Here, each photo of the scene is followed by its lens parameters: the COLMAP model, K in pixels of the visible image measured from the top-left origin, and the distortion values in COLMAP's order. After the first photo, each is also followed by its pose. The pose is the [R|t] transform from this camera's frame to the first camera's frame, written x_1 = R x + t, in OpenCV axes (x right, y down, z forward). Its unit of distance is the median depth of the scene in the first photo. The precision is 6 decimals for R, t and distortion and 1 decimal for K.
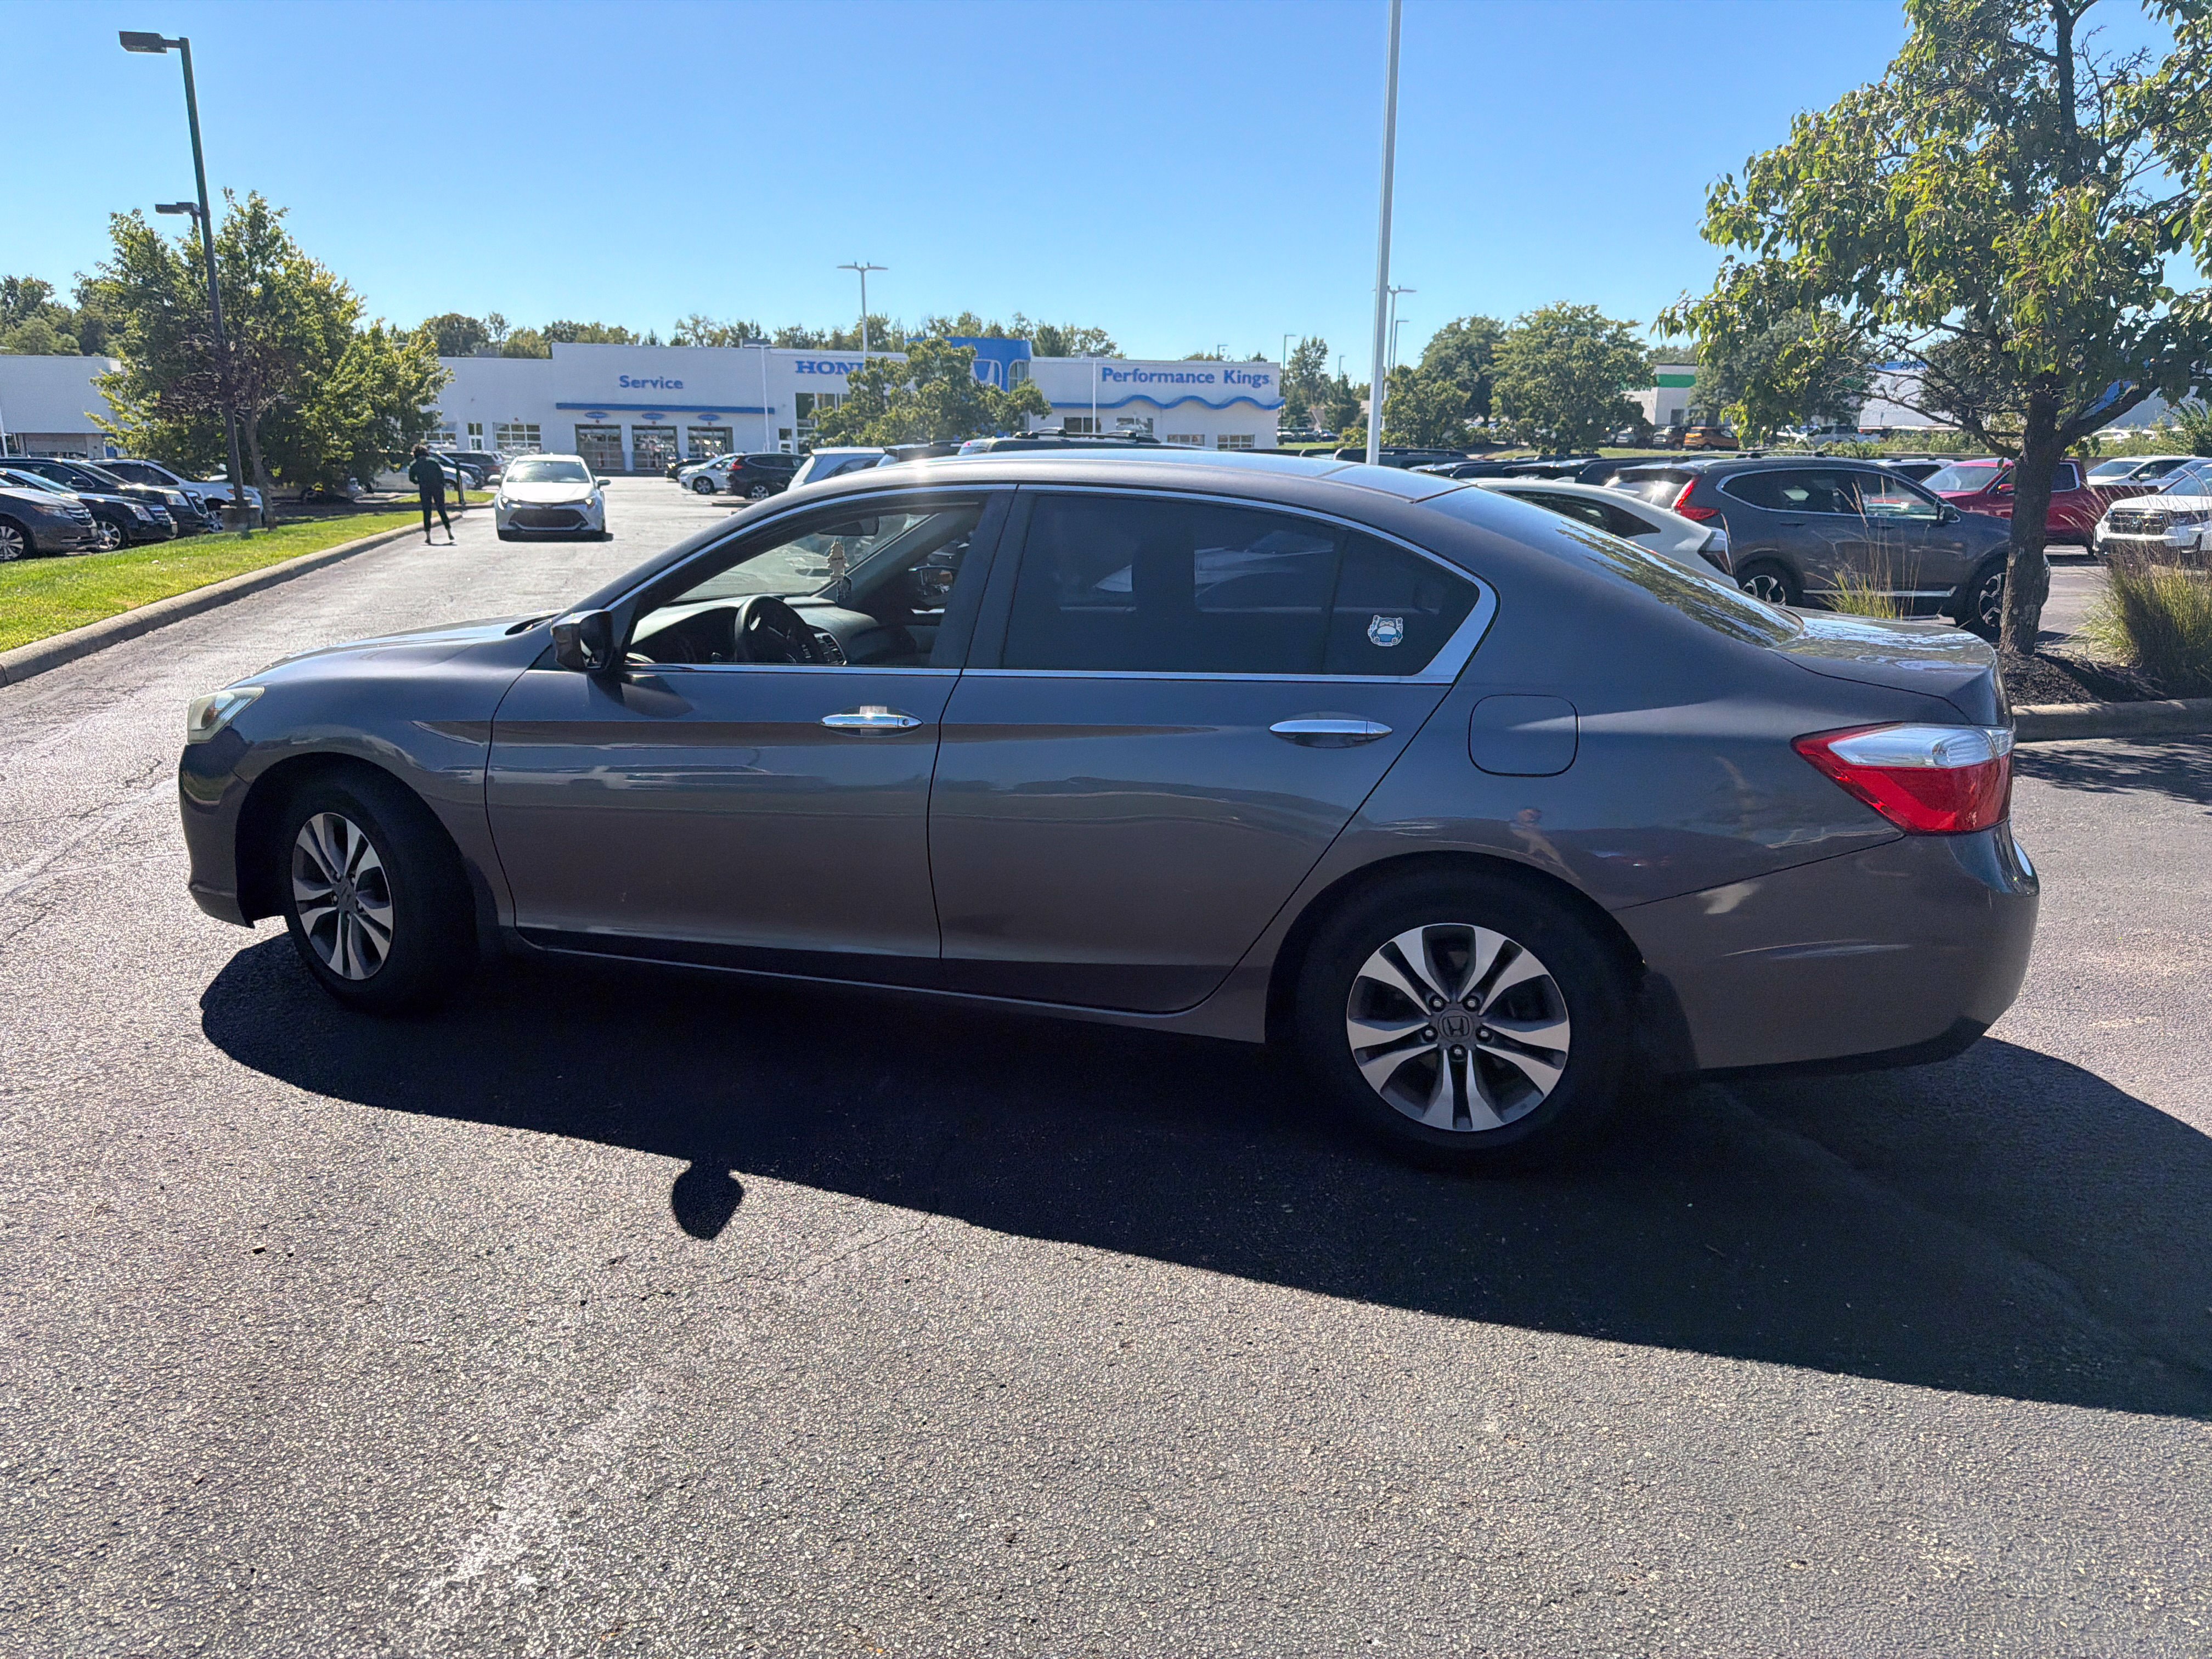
lens RADIAL K [[1564.1, 0, 1104.8], [0, 1564.1, 843.2], [0, 0, 1]] dist [0.059749, -0.060449]
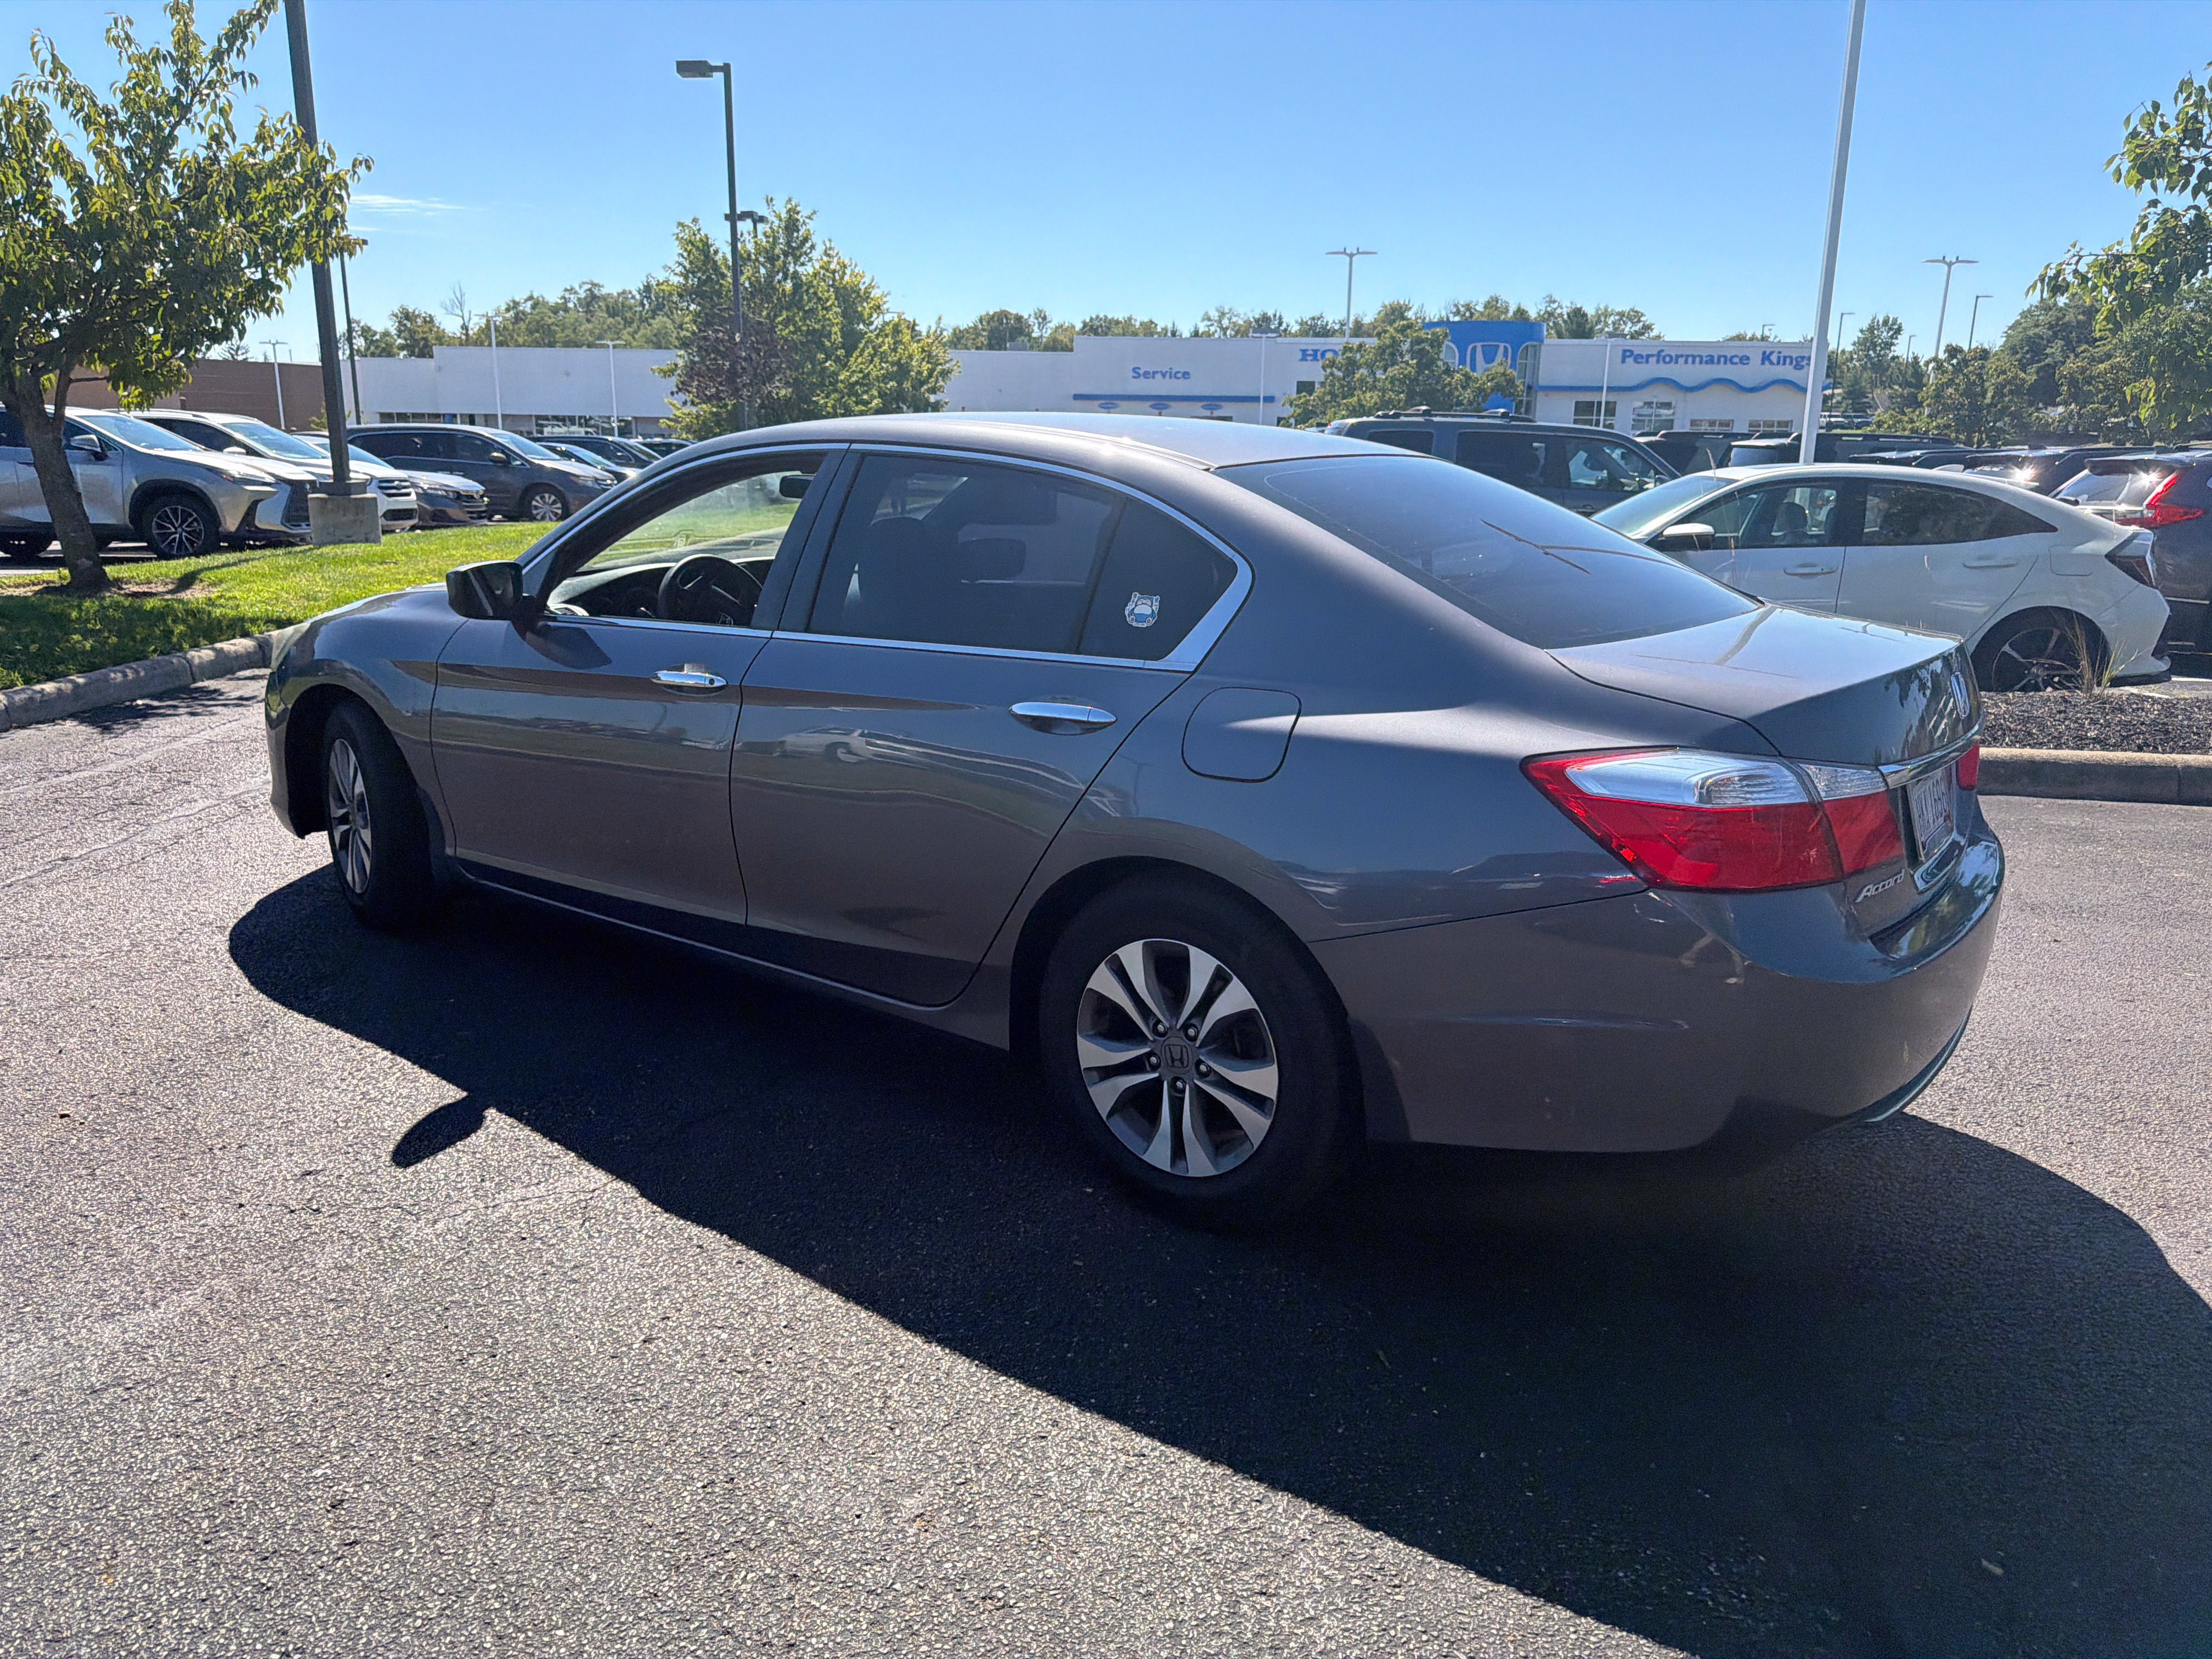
lens RADIAL K [[1552.8, 0, 1106.1], [0, 1552.8, 835.3], [0, 0, 1]] dist [0.116590, -0.172955]
pose [[0.949219, 0.086037, -0.302624, 0.158237], [-0.085231, 0.996234, 0.015895, -0.006800], [0.302852, 0.010705, 0.952977, 0.051054]]
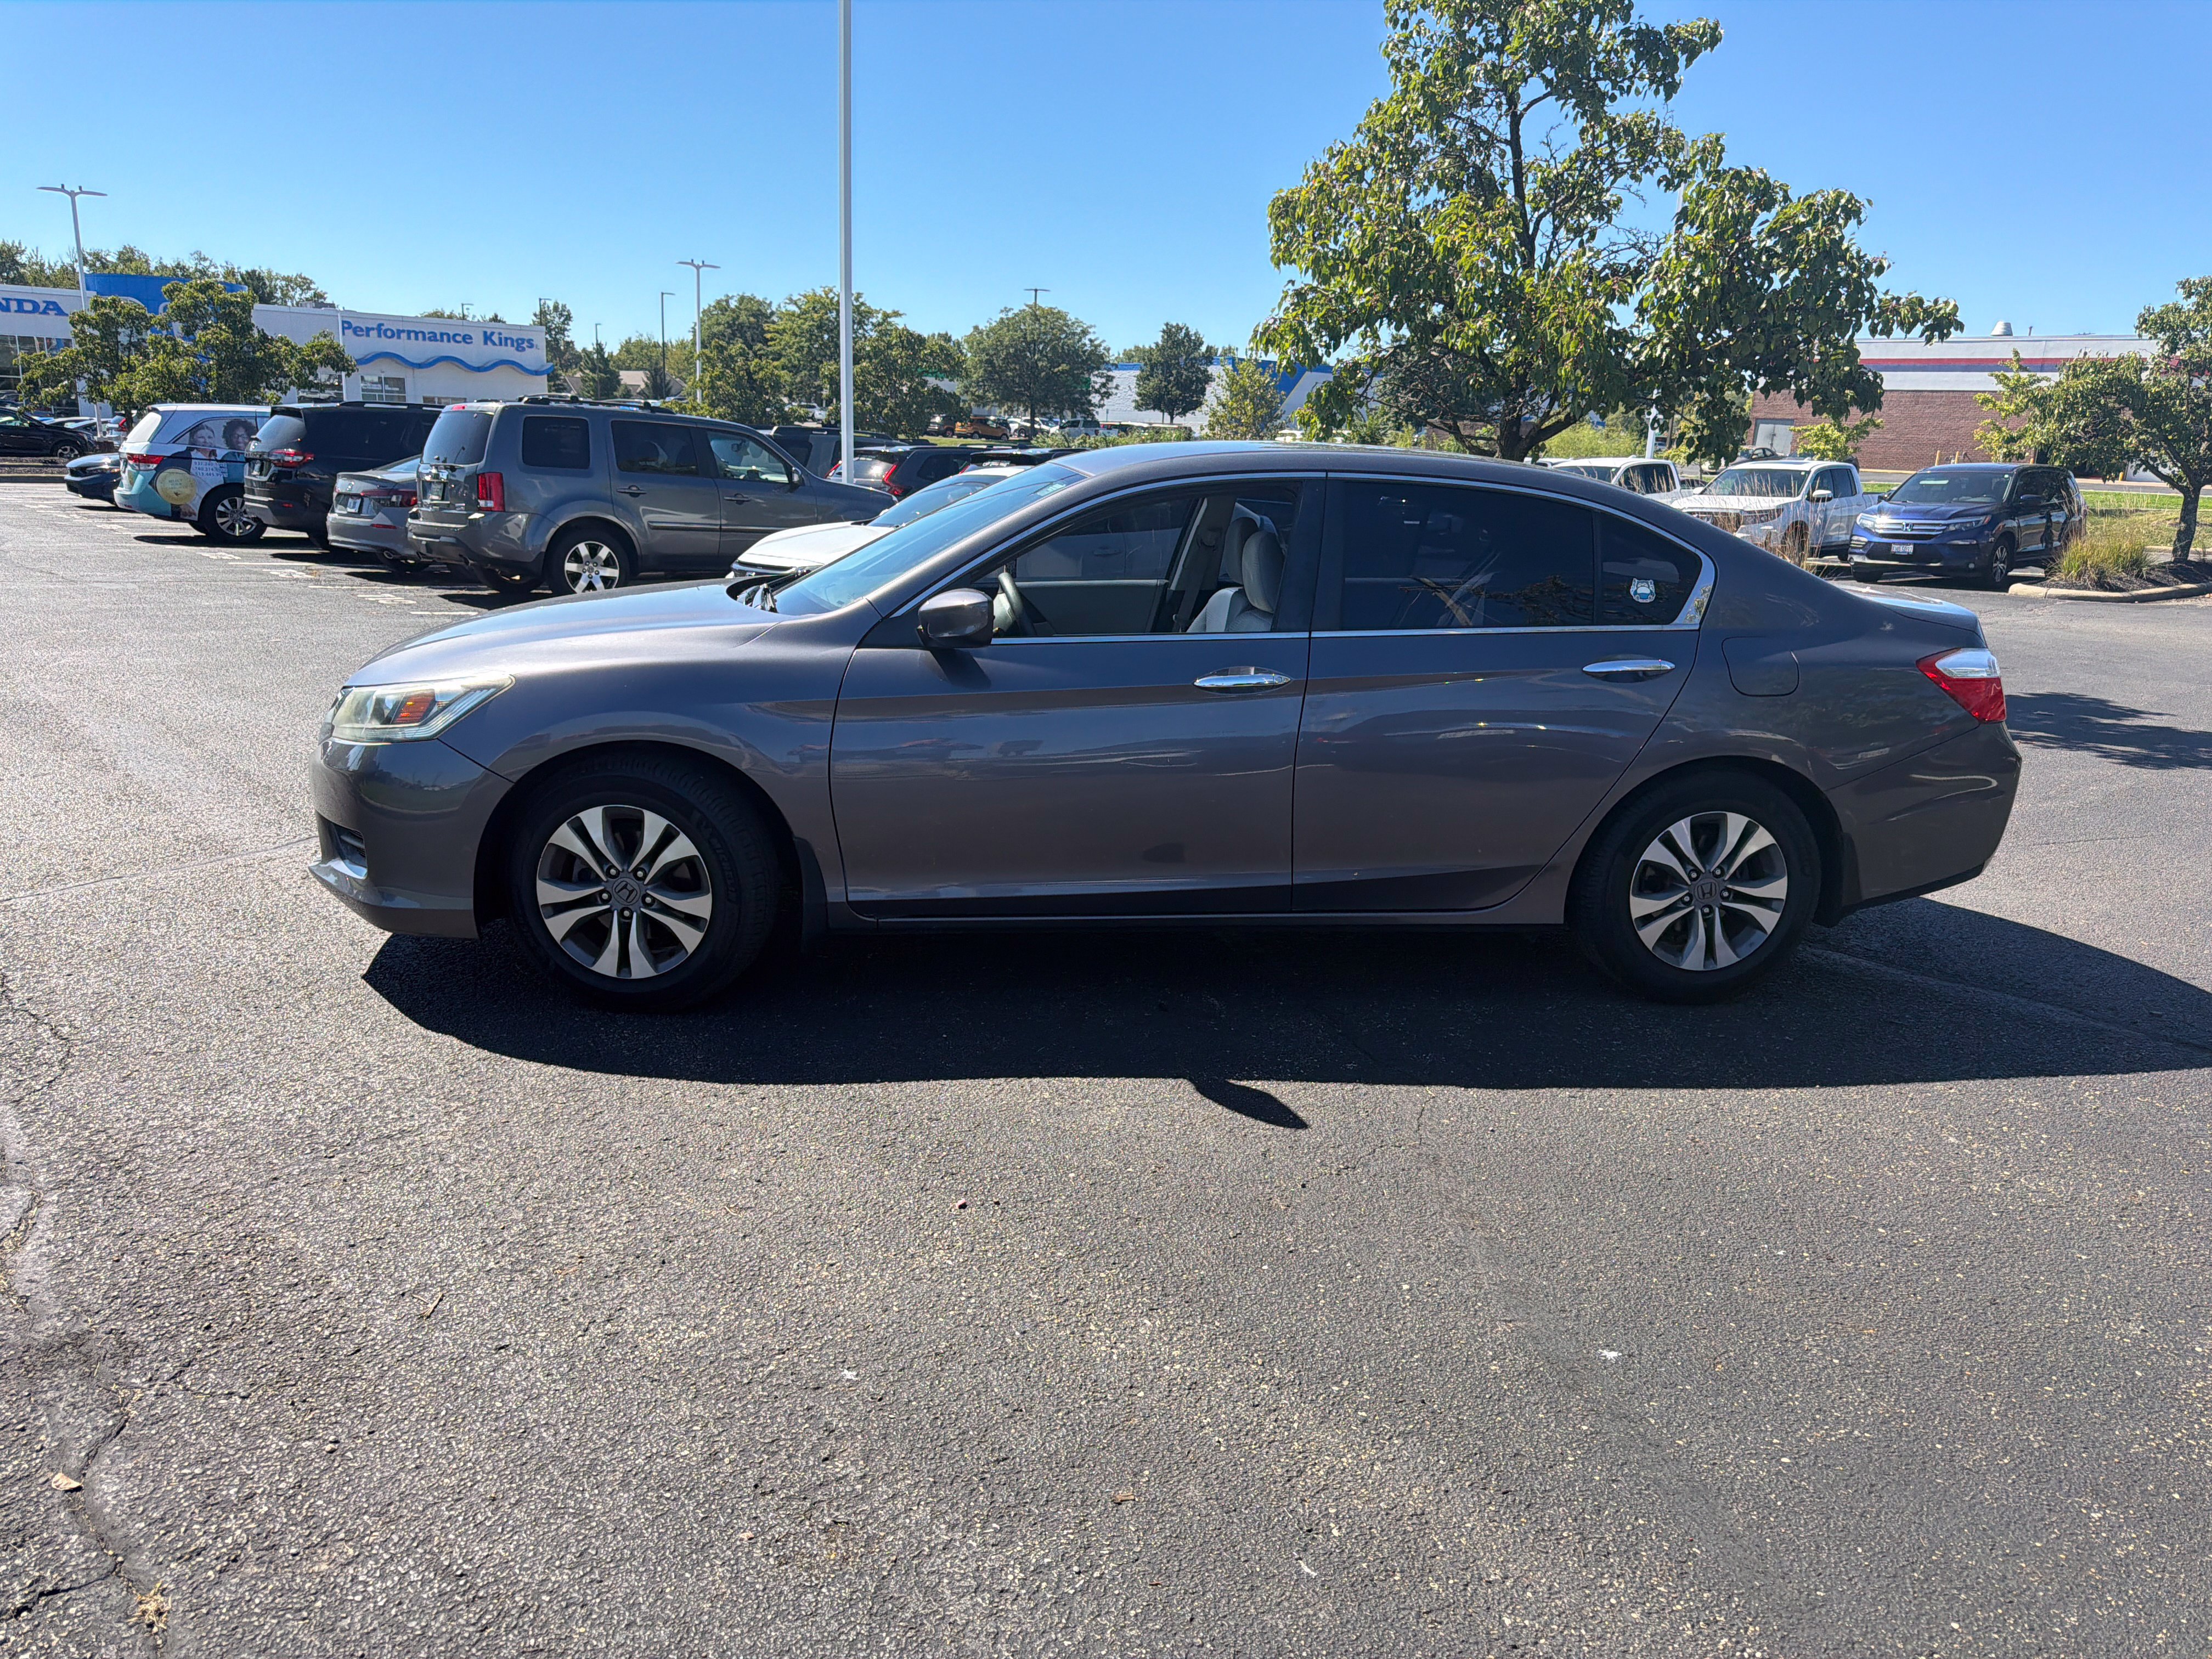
lens RADIAL K [[1552.8, 0, 1106.1], [0, 1552.8, 835.3], [0, 0, 1]] dist [0.116590, -0.172955]
pose [[0.894858, -0.082101, 0.438736, -0.286958], [0.078199, 0.996572, 0.026993, -0.001709], [-0.439448, 0.010154, 0.898211, 0.012829]]
